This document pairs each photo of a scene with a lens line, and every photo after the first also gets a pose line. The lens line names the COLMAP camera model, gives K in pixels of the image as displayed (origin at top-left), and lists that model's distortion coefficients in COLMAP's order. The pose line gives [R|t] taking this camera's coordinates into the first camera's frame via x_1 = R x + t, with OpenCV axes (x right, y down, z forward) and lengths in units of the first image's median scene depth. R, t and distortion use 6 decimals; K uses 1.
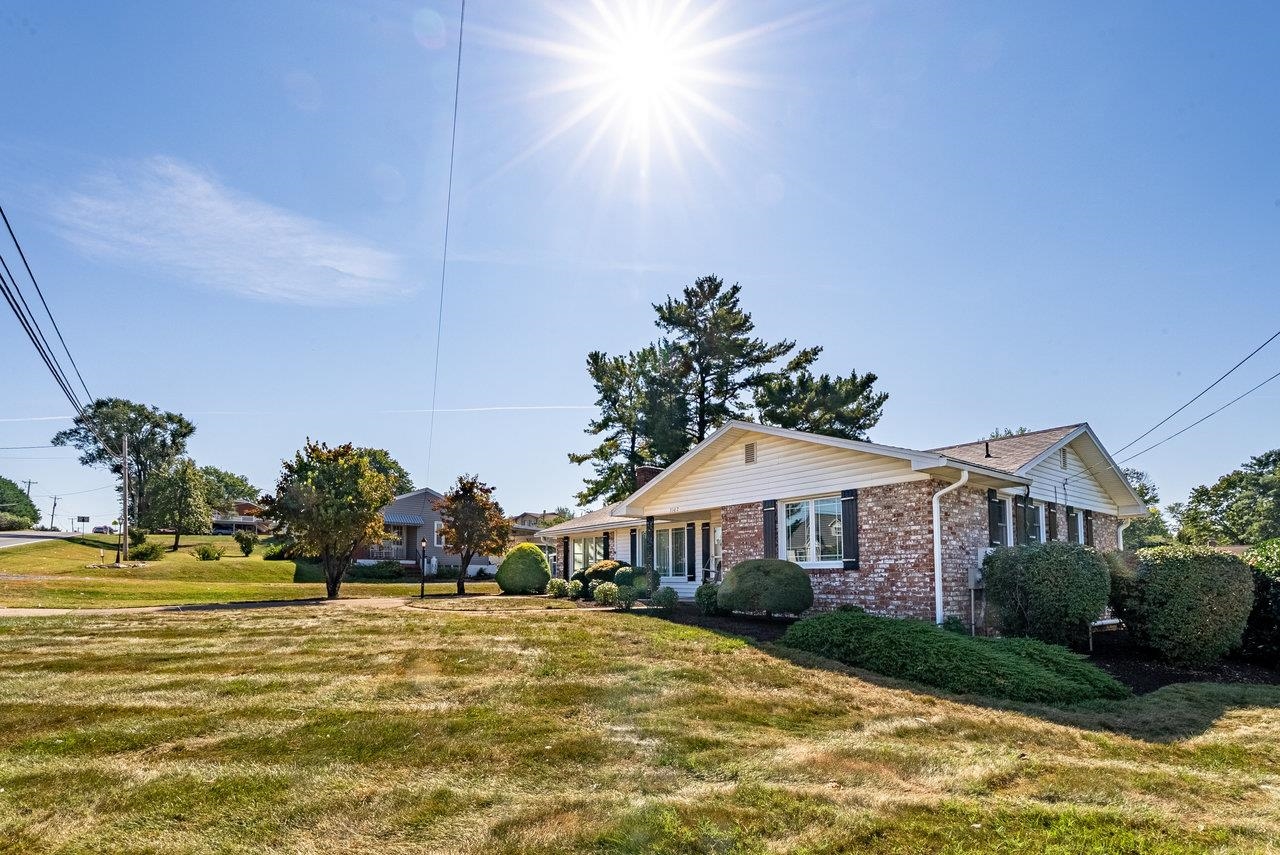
lens RADIAL K [[621.5, 0, 645.1], [0, 621.5, 533.2], [0, 0, 1]] dist [-0.000322, -0.000148]
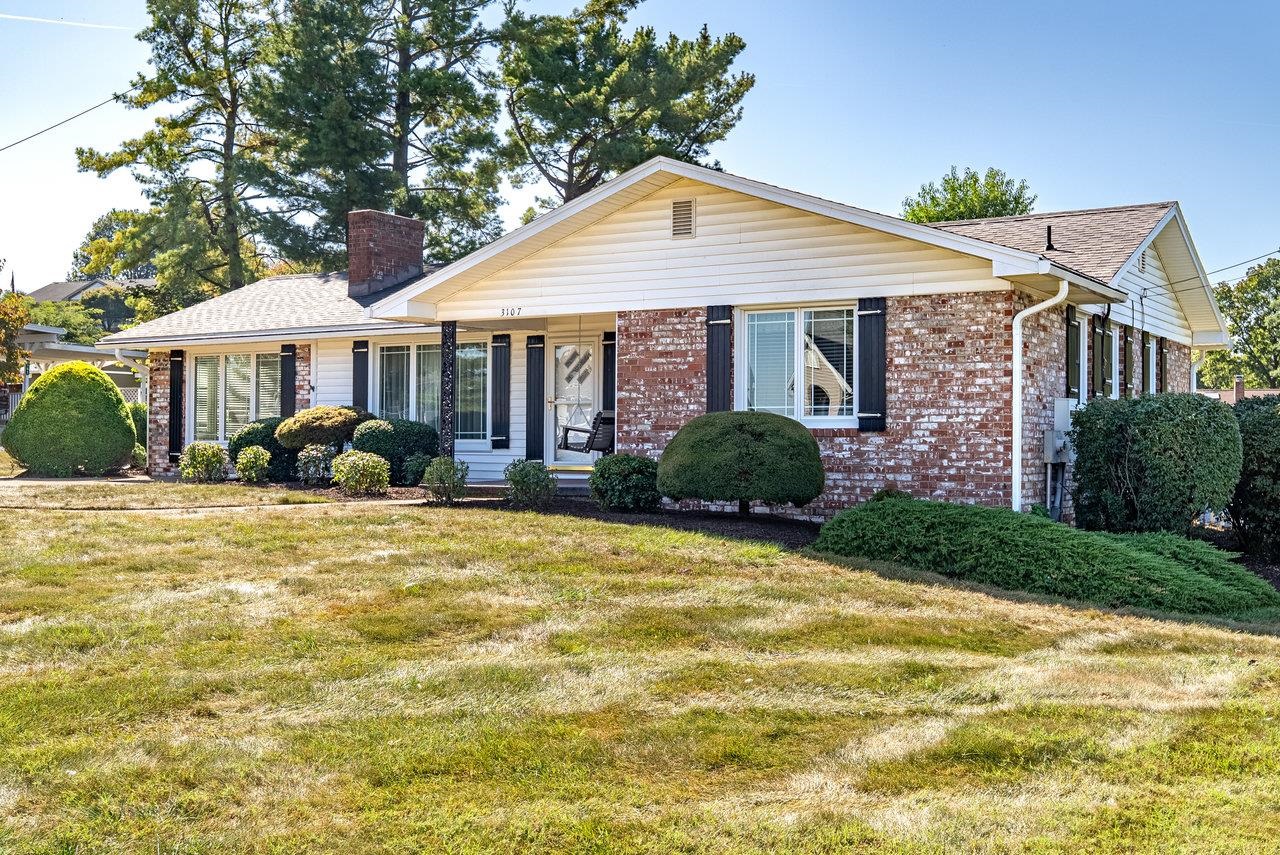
lens RADIAL K [[1407.1, 0, 640.0], [0, 1407.1, 427.5], [0, 0, 1]] dist [0.010237, 0.002375]
pose [[0.936632, 0.007463, 0.350234, -0.337397], [-0.029690, 0.997867, 0.058136, -0.016613], [-0.349053, -0.064850, 0.934856, -0.185590]]
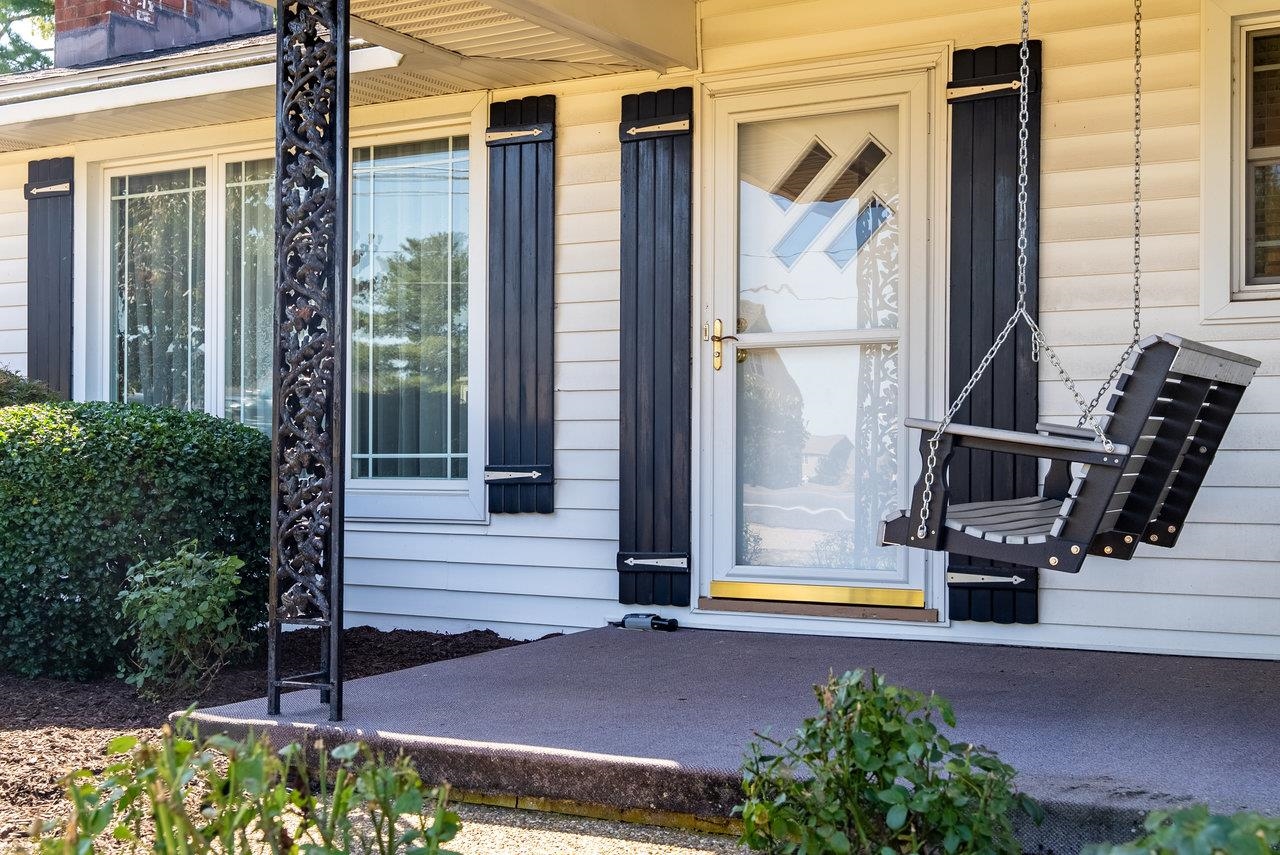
lens RADIAL K [[1585.7, 0, 640.0], [0, 1585.7, 427.5], [0, 0, 1]] dist [0.004564, 0.002668]
pose [[0.921001, 0.008525, 0.389467, -0.055163], [-0.030065, 0.998334, 0.049245, 0.060810], [-0.388399, -0.057064, 0.919723, 1.018846]]
